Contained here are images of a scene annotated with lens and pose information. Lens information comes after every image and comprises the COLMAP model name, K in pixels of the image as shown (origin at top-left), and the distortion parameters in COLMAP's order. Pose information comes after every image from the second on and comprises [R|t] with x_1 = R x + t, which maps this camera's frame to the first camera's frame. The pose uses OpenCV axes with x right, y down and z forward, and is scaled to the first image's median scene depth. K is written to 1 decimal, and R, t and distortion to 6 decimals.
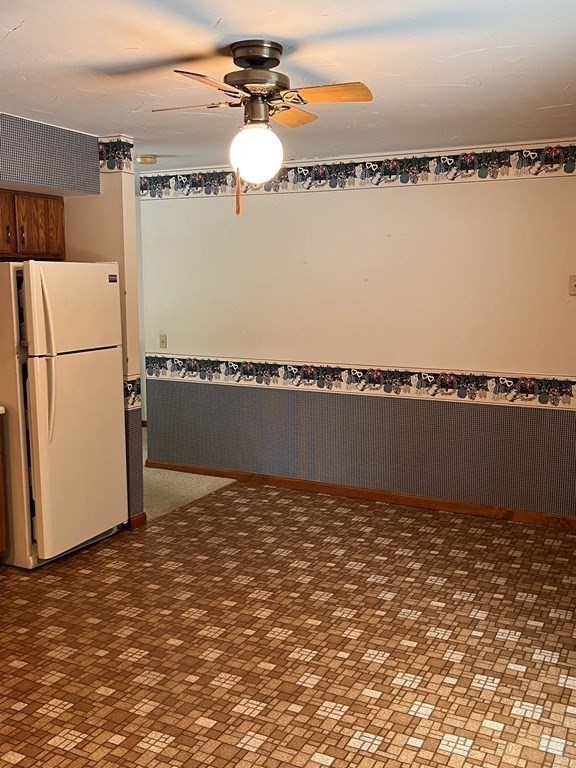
lens RADIAL K [[753.9, 0, 307.7], [0, 753.9, 385.3], [0, 0, 1]] dist [0.076694, -0.020104]
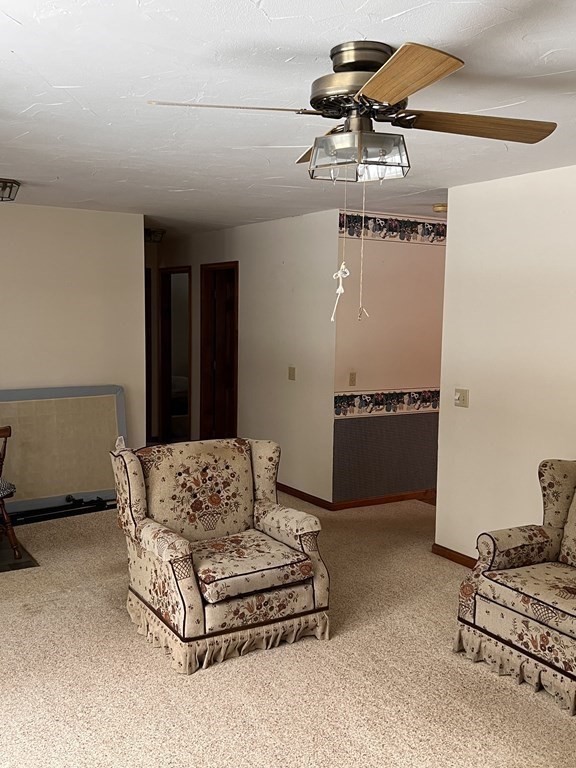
lens RADIAL K [[753.9, 0, 307.7], [0, 753.9, 385.3], [0, 0, 1]] dist [0.076694, -0.020104]
pose [[0.522518, -0.072473, 0.849542, -1.066111], [0.104577, 0.994305, 0.020502, -0.076343], [-0.846190, 0.078130, 0.527122, 0.526260]]
